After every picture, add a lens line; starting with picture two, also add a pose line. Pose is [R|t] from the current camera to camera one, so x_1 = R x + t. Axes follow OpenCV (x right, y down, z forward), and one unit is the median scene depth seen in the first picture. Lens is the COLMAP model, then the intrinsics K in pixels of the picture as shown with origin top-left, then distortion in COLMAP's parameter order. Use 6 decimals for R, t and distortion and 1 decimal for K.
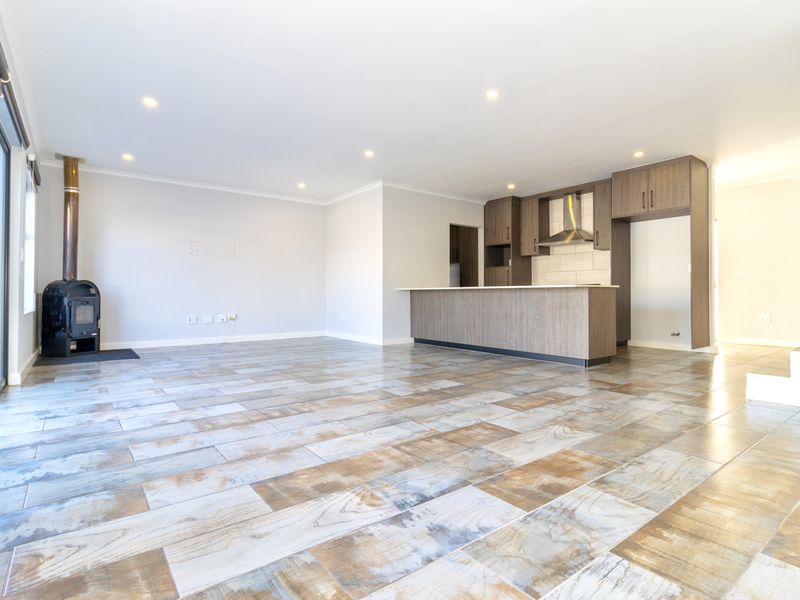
lens RADIAL K [[414.9, 0, 402.5], [0, 414.9, 296.0], [0, 0, 1]] dist [-0.000572, -0.000845]
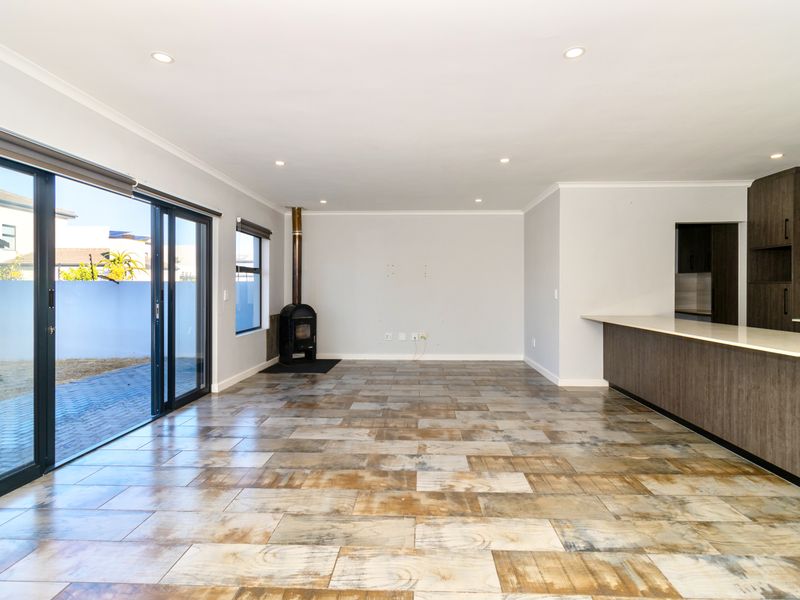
lens RADIAL K [[414.9, 0, 399.0], [0, 414.9, 297.9], [0, 0, 1]] dist [-0.000572, -0.000845]
pose [[0.780729, 0.006607, -0.624834, 0.245384], [-0.001069, 0.999957, 0.009237, -0.069421], [0.624868, -0.006543, 0.780703, 0.200708]]
